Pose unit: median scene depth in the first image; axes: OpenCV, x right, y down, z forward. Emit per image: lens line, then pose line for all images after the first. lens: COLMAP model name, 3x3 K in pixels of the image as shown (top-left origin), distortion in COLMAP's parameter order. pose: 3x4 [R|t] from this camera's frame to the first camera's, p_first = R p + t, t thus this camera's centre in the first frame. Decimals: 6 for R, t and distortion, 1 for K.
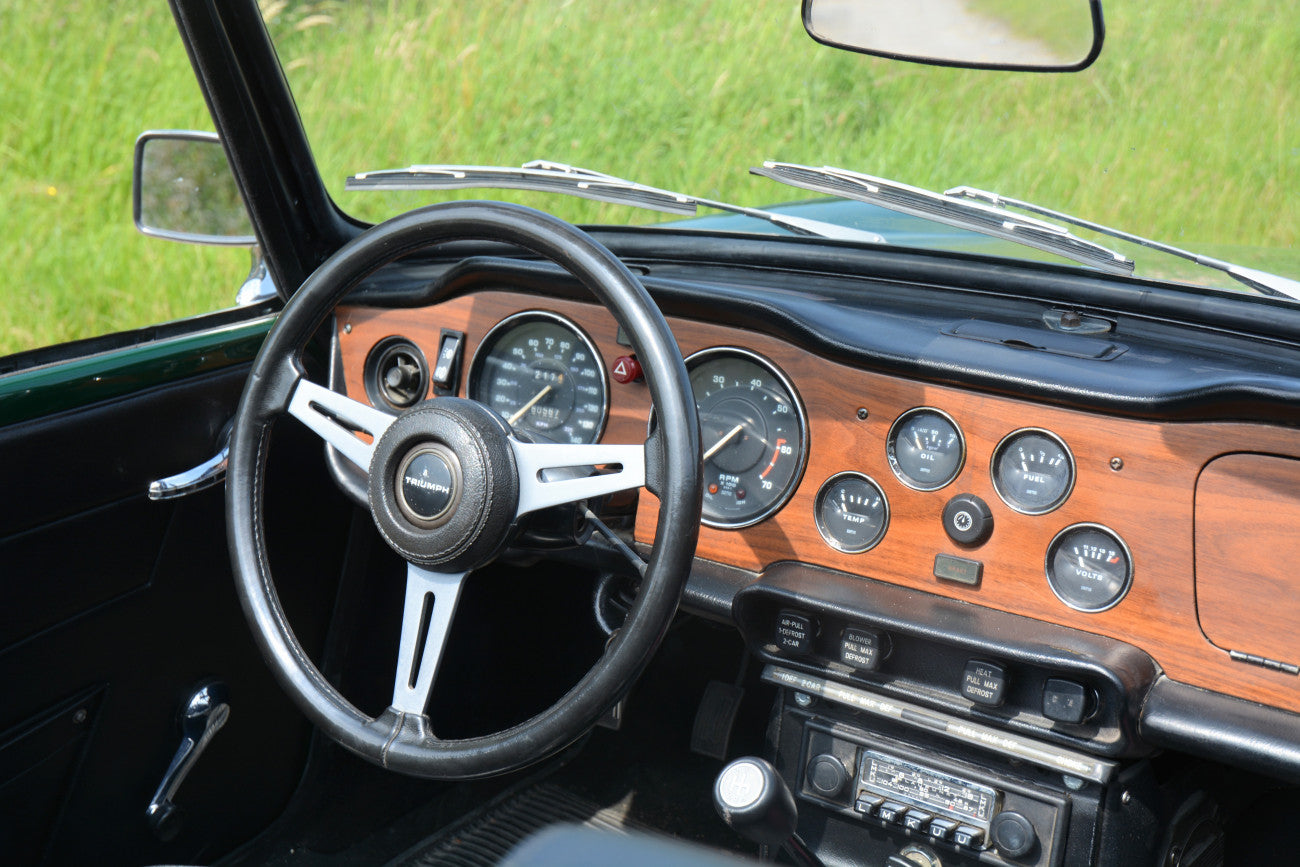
lens RADIAL K [[1928.4, 0, 634.2], [0, 1928.4, 434.0], [0, 0, 1]] dist [0.101279, 0.133205]
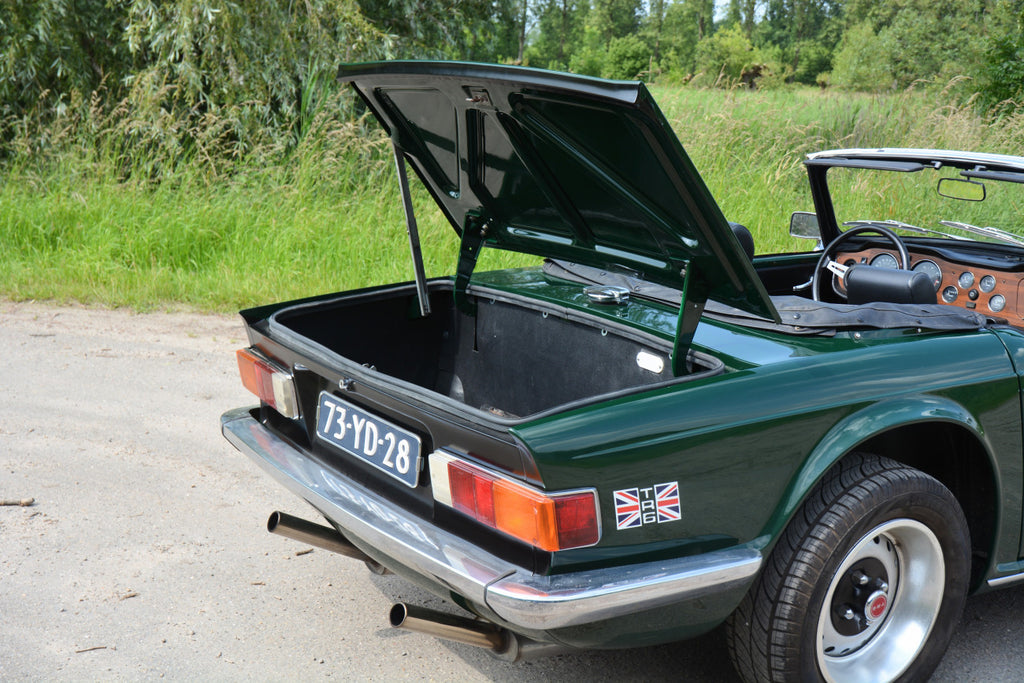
lens RADIAL K [[1346.3, 0, 487.9], [0, 1346.3, 342.4], [0, 0, 1]] dist [0.064965, 0.047059]
pose [[0.921512, 0.063741, -0.383082, 0.347934], [-0.097841, 0.992725, -0.070179, 0.494845], [0.375822, 0.102152, 0.921045, -2.412655]]
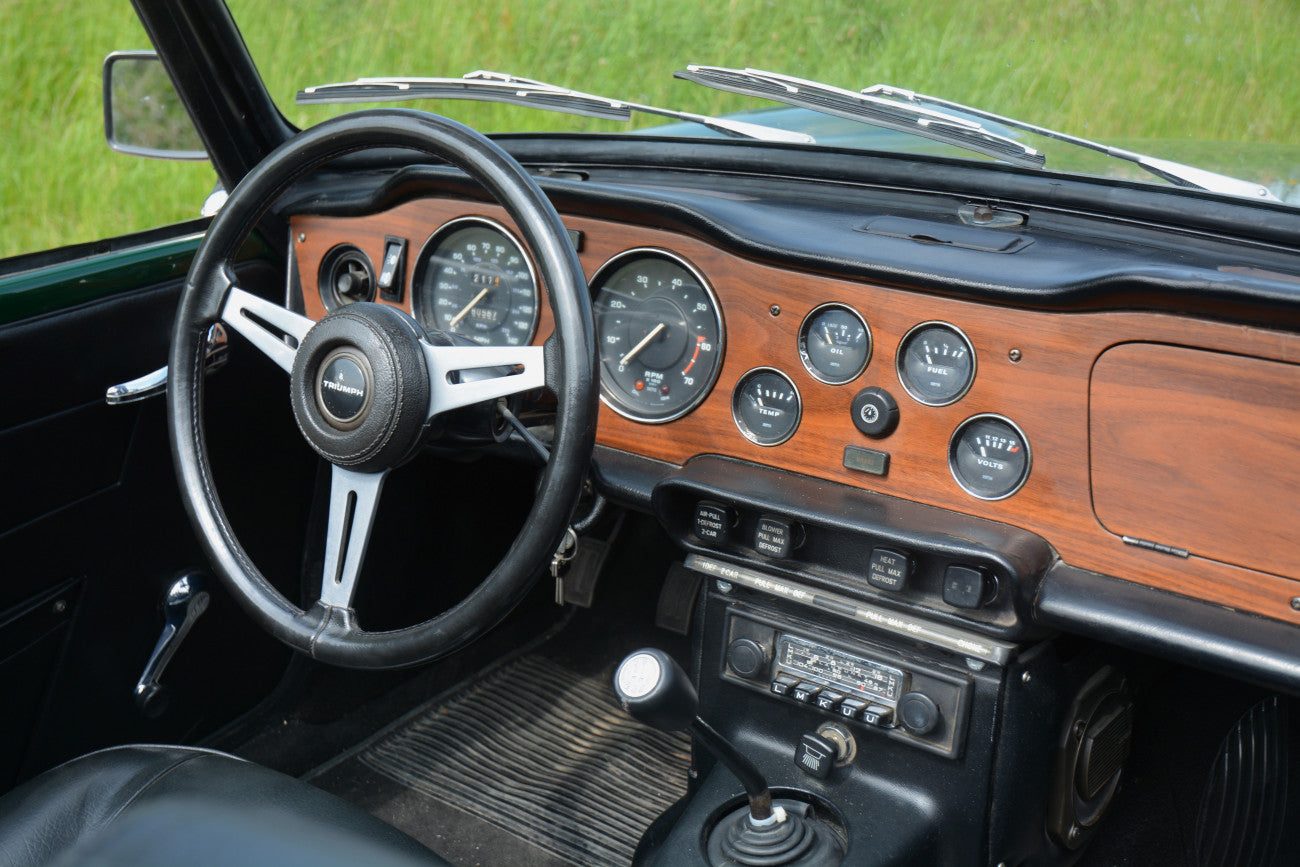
lens RADIAL K [[1709.2, 0, 619.5], [0, 1709.2, 434.7], [0, 0, 1]] dist [0.064965, 0.047059]
pose [[0.998939, -0.016584, -0.042964, 0.073124], [0.019271, 0.997835, 0.062884, -0.003377], [0.041828, -0.063645, 0.997096, 0.084727]]
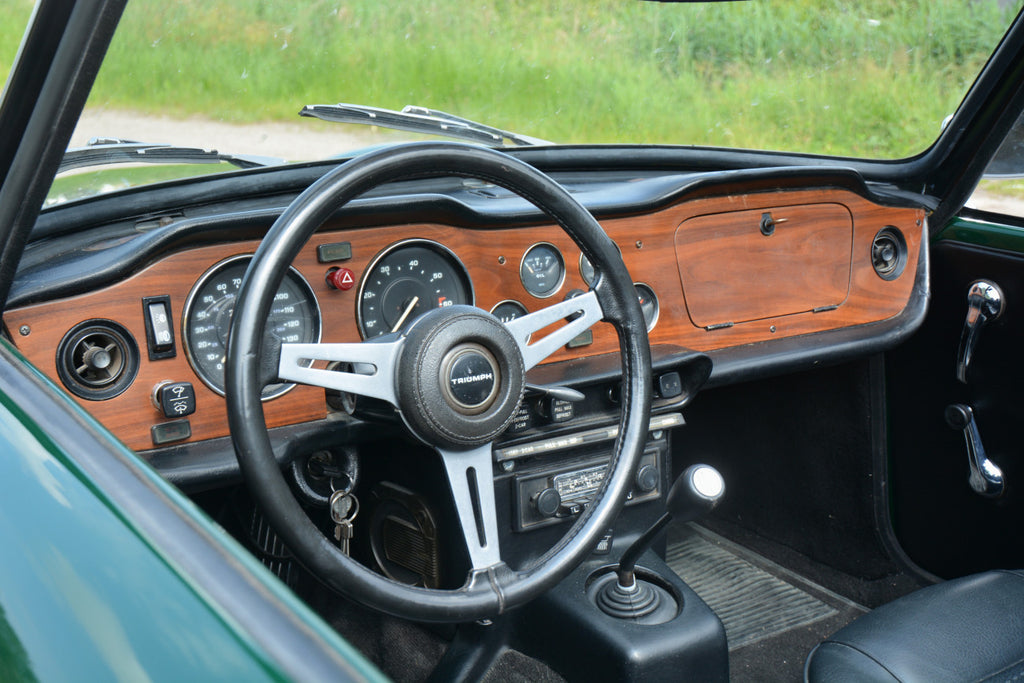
lens RADIAL K [[1346.3, 0, 487.9], [0, 1346.3, 342.4], [0, 0, 1]] dist [0.064965, 0.047059]
pose [[0.361018, -0.264196, 0.894353, -0.797783], [0.245102, 0.952195, 0.182345, -0.137079], [-0.899773, 0.153378, 0.408514, 0.604576]]
